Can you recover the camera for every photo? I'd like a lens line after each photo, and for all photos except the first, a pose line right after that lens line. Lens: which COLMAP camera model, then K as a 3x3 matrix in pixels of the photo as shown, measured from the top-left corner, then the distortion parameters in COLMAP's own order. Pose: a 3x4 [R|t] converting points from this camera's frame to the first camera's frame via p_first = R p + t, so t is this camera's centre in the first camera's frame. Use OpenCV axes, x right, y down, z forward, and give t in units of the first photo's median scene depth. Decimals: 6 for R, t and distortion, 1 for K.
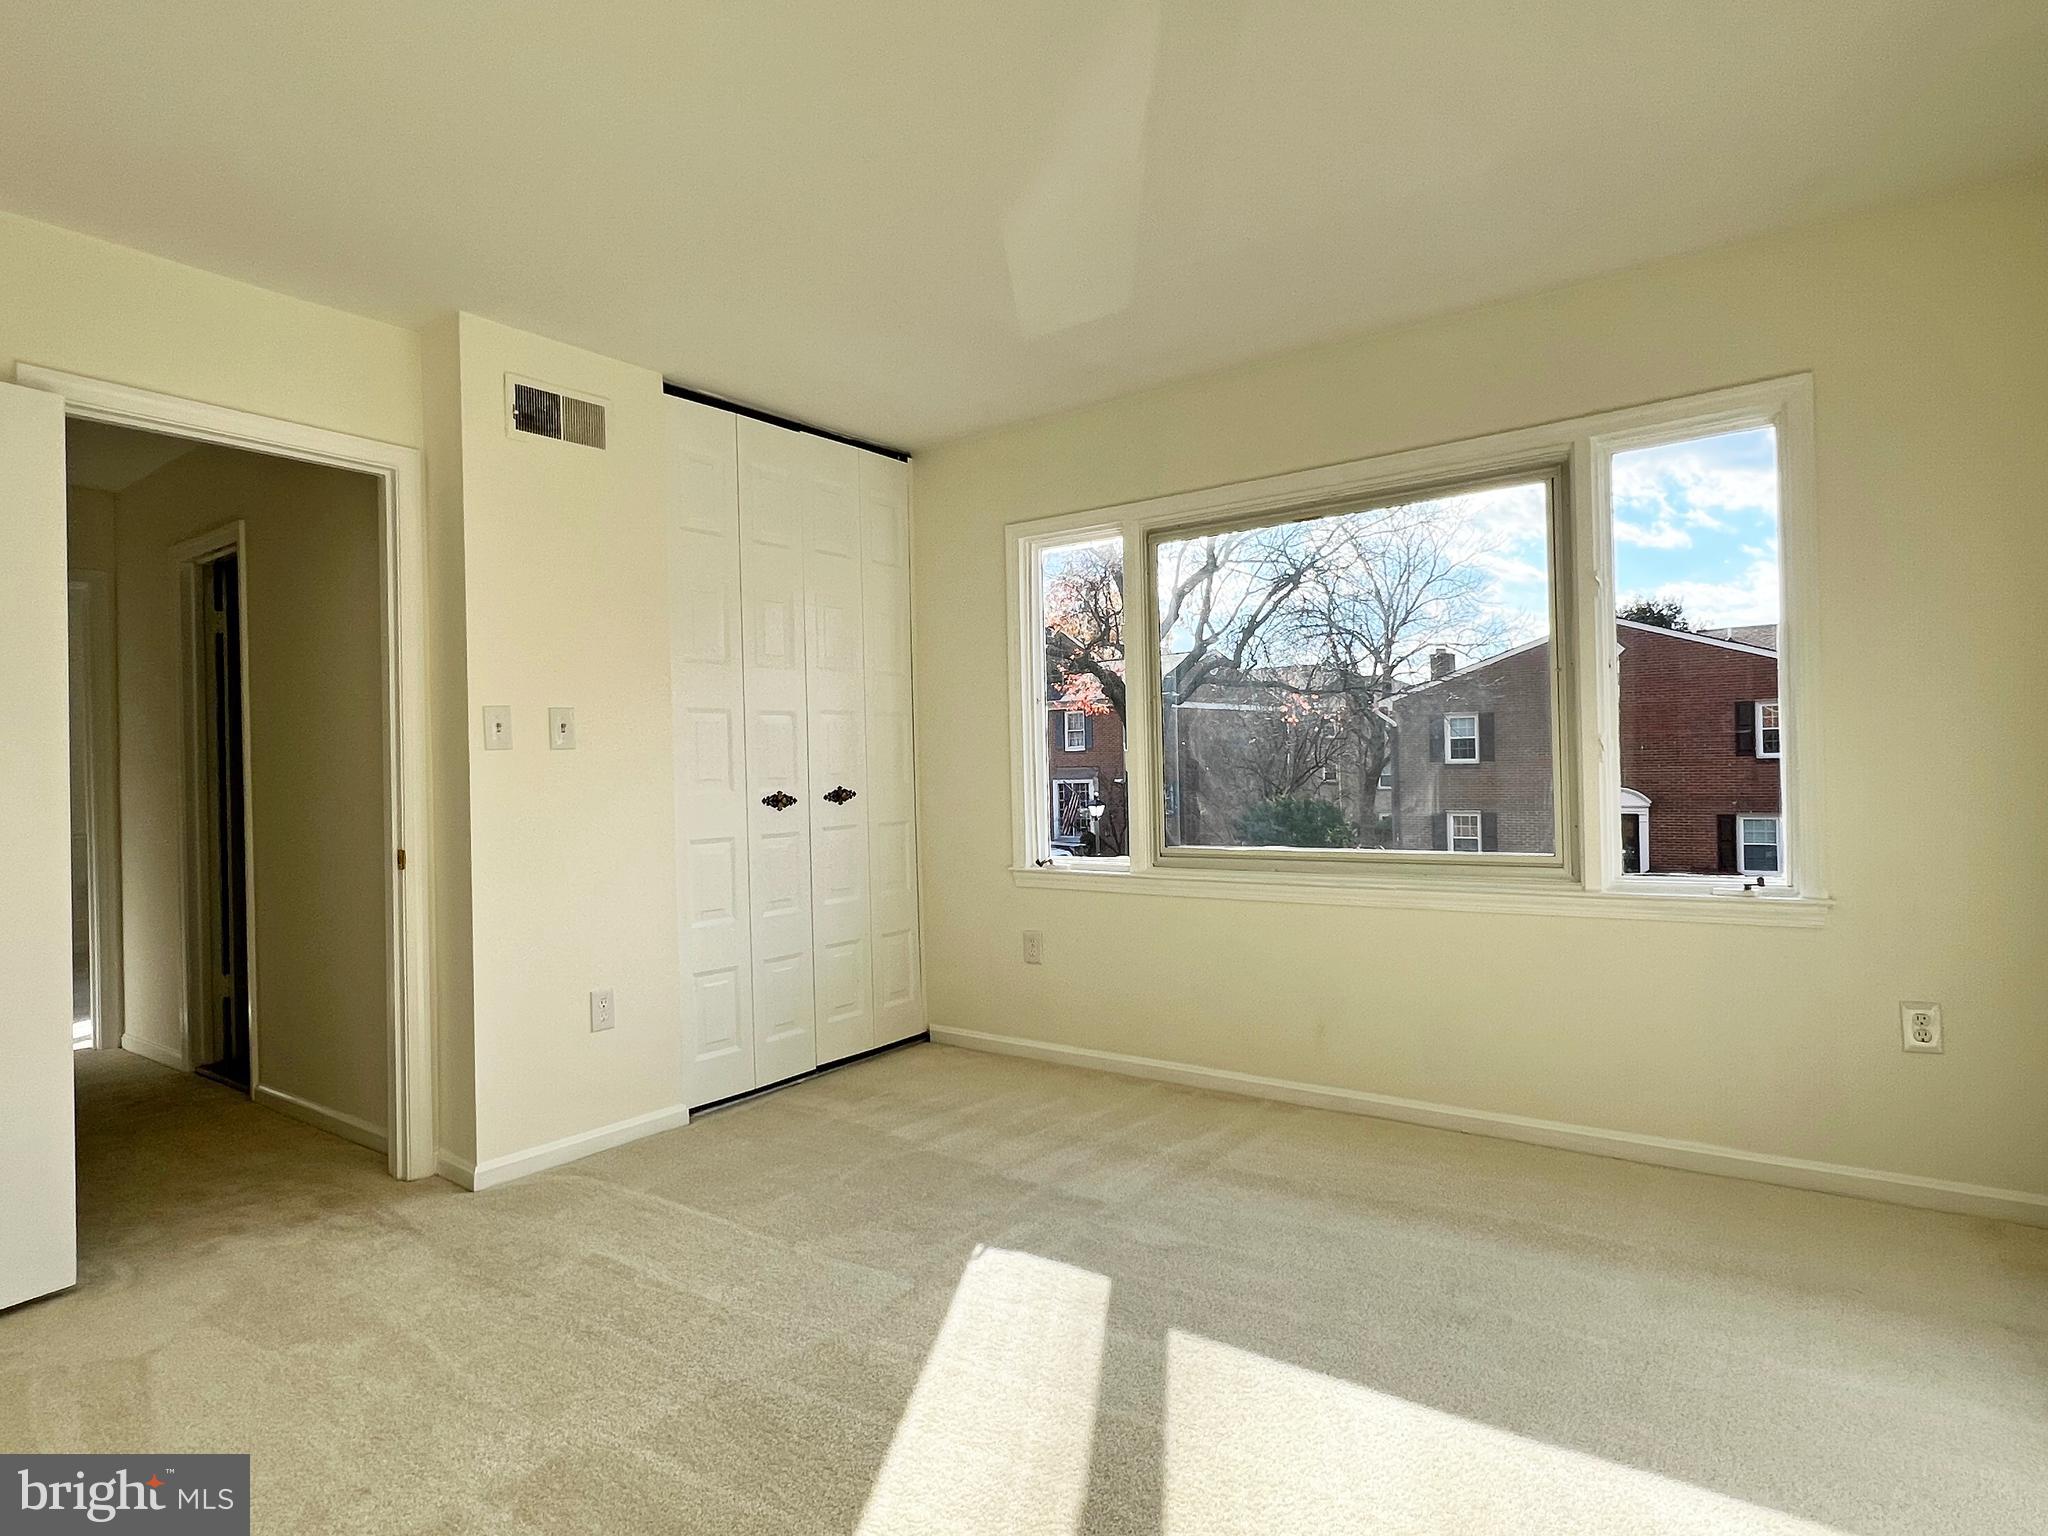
lens RADIAL K [[1066.4, 0, 1024.0], [0, 1066.4, 768.0], [0, 0, 1]] dist [-0.000056, 0.000002]
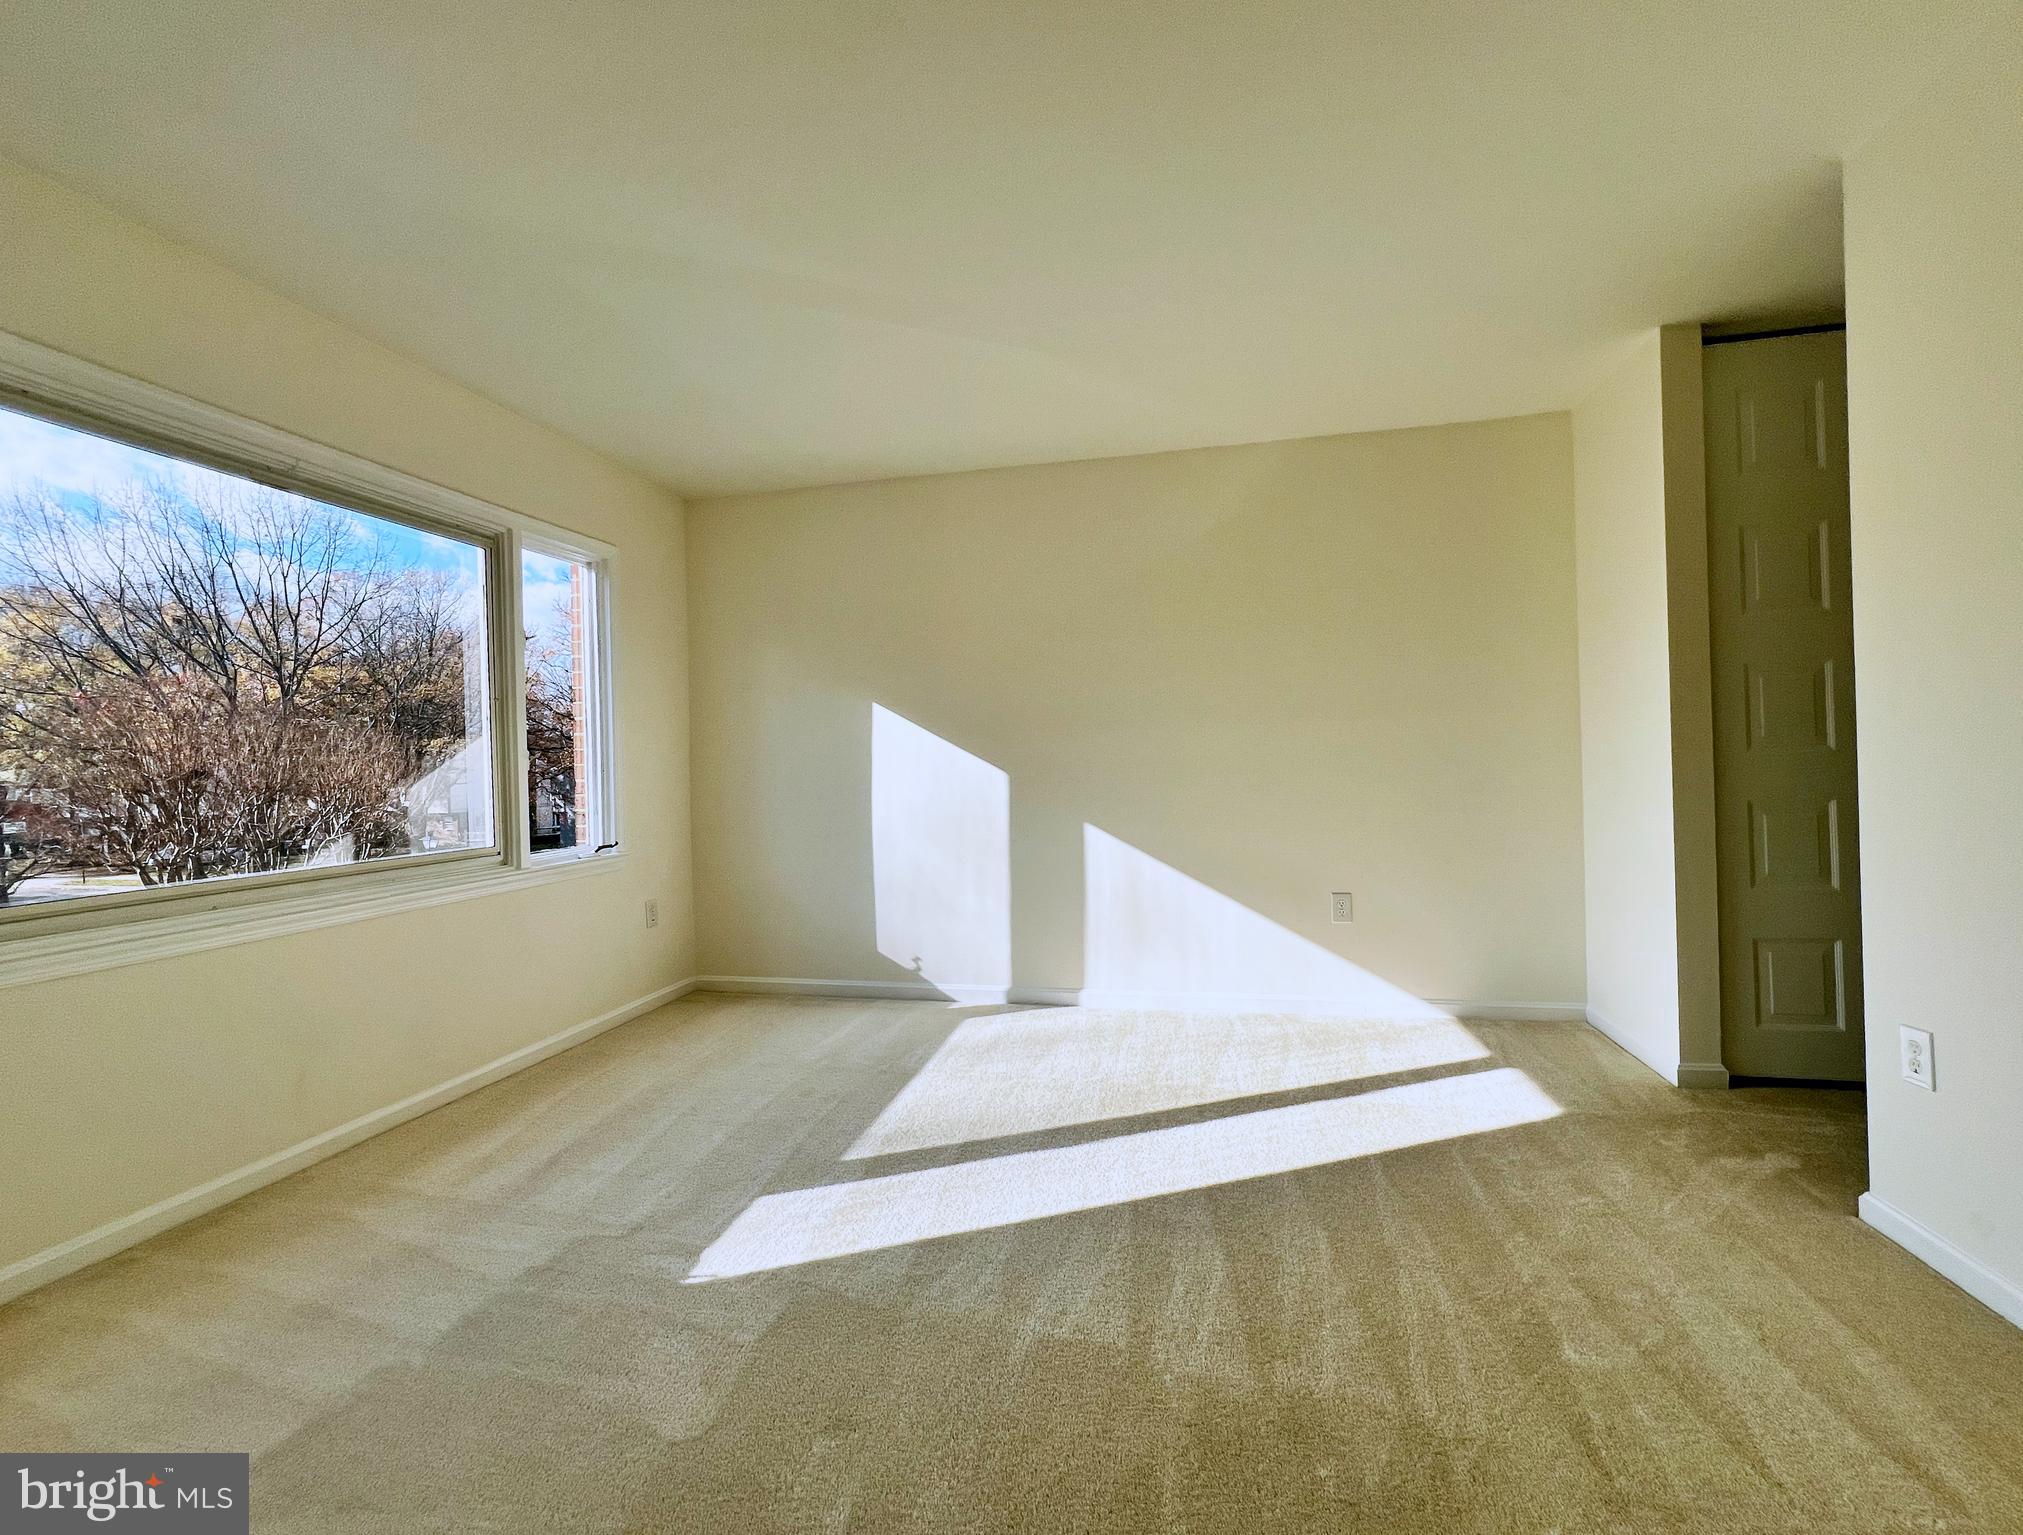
lens RADIAL K [[868.6, 0, 1011.5], [0, 868.6, 767.5], [0, 0, 1]] dist [0.002917, 0.000071]
pose [[-0.391810, 0.028764, 0.919596, -0.696540], [0.034546, 0.999266, -0.016537, 0.028197], [-0.919397, 0.025289, -0.392516, 0.848386]]
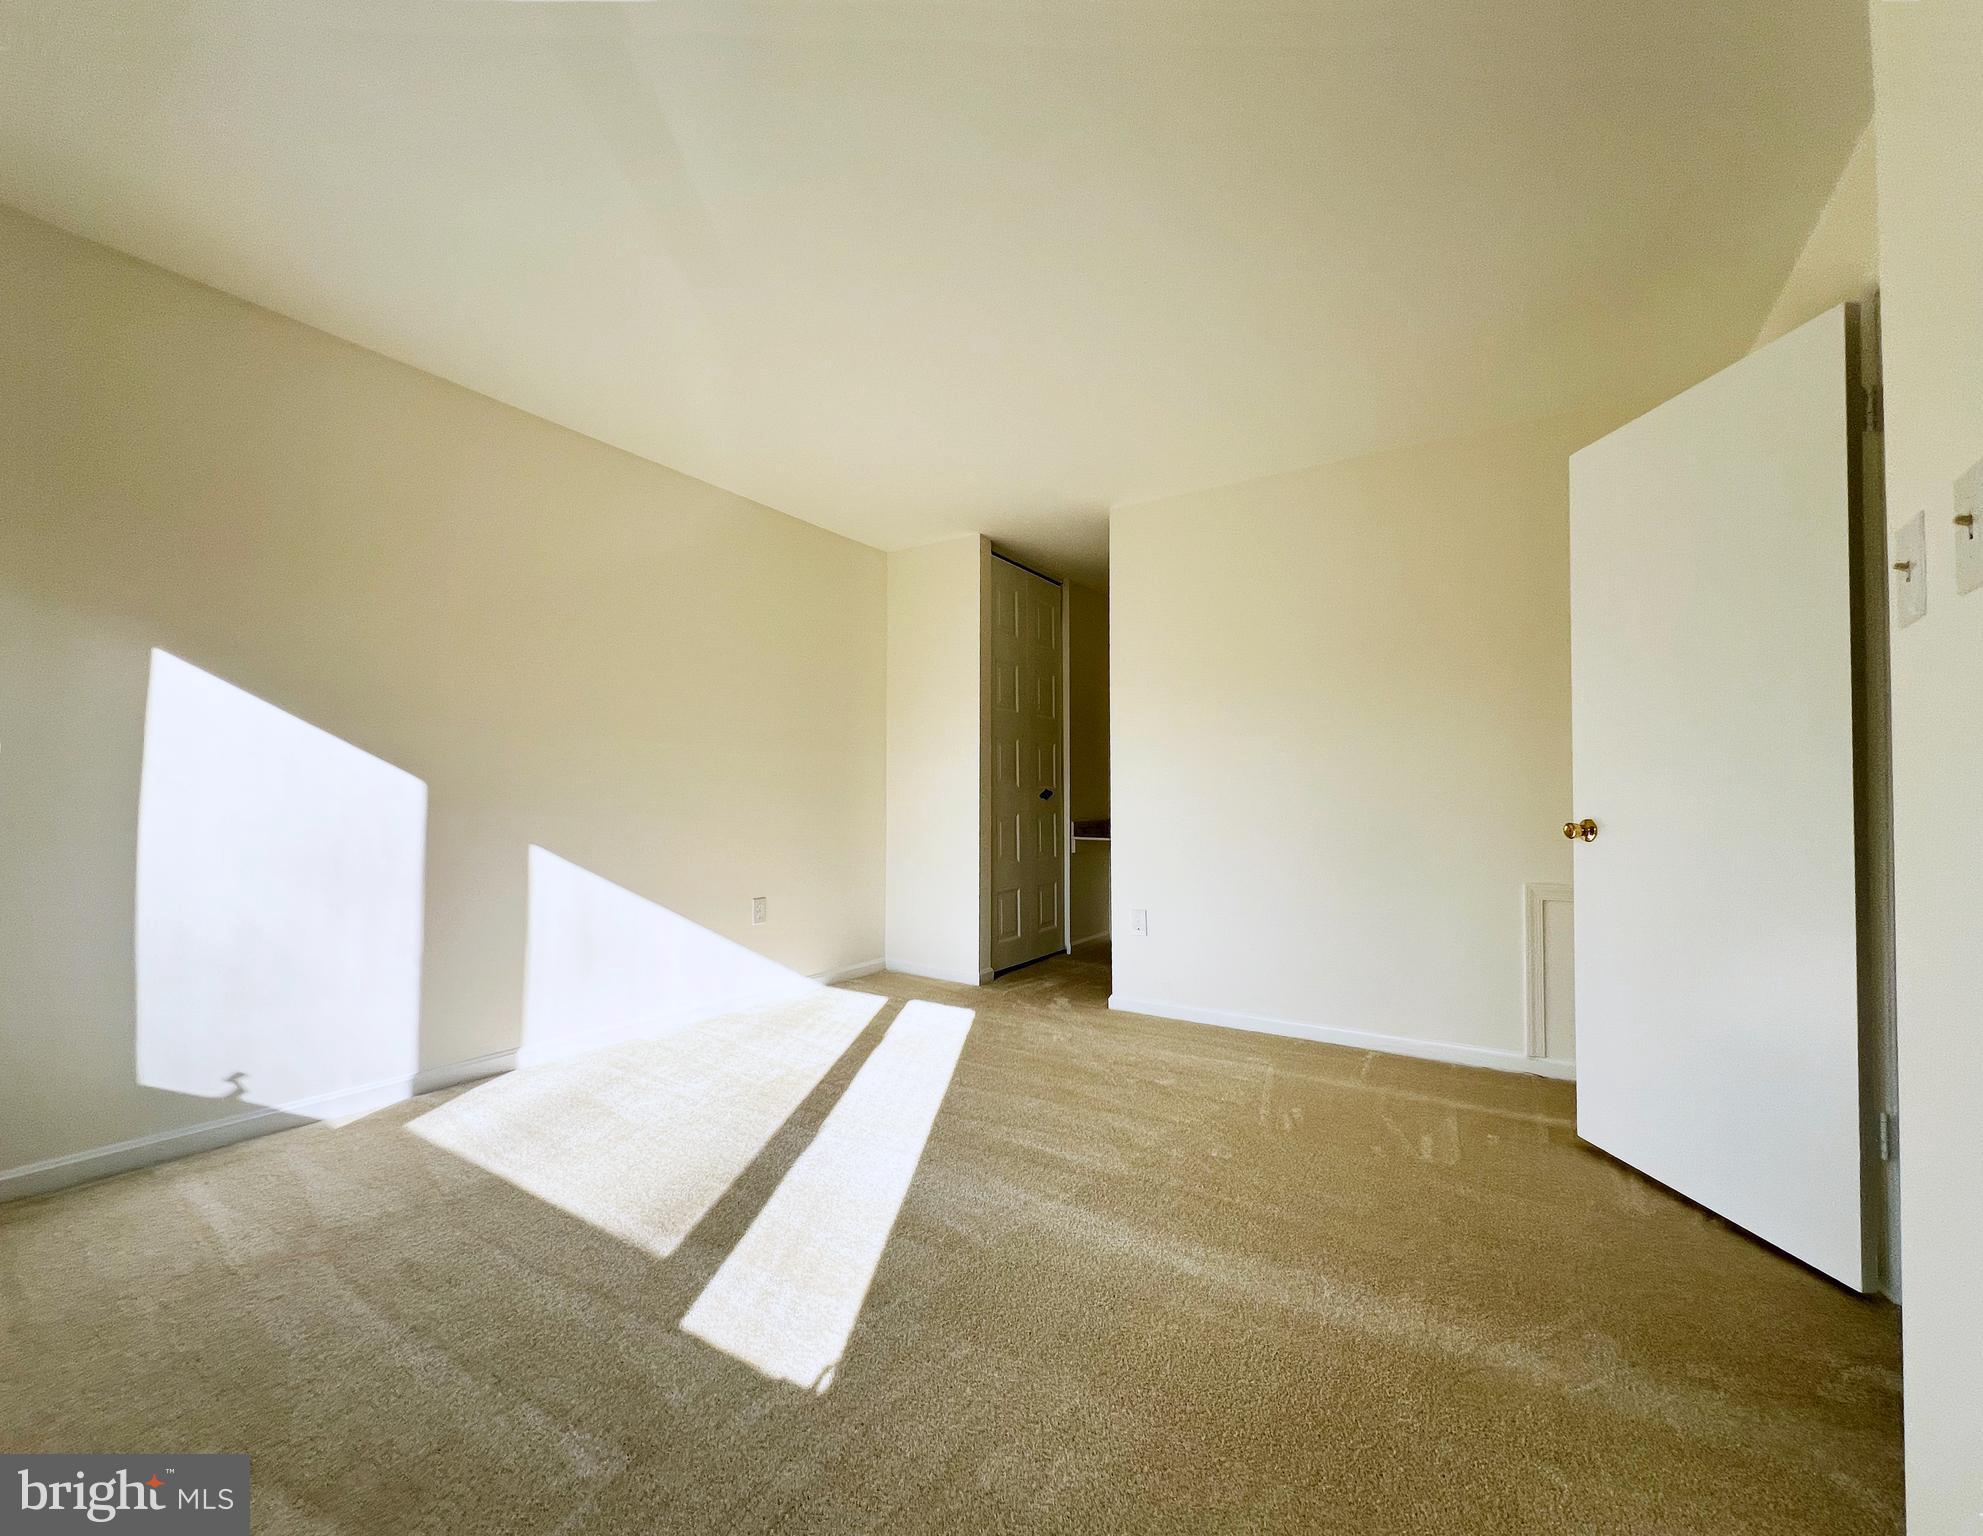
lens RADIAL K [[882.5, 0, 991.5], [0, 882.5, 768.0], [0, 0, 1]] dist [-0.002855, -0.000241]
pose [[-0.995575, 0.015243, -0.092725, -0.116042], [0.018632, 0.999186, -0.035790, 0.044747], [0.092104, -0.037359, -0.995048, 1.313533]]
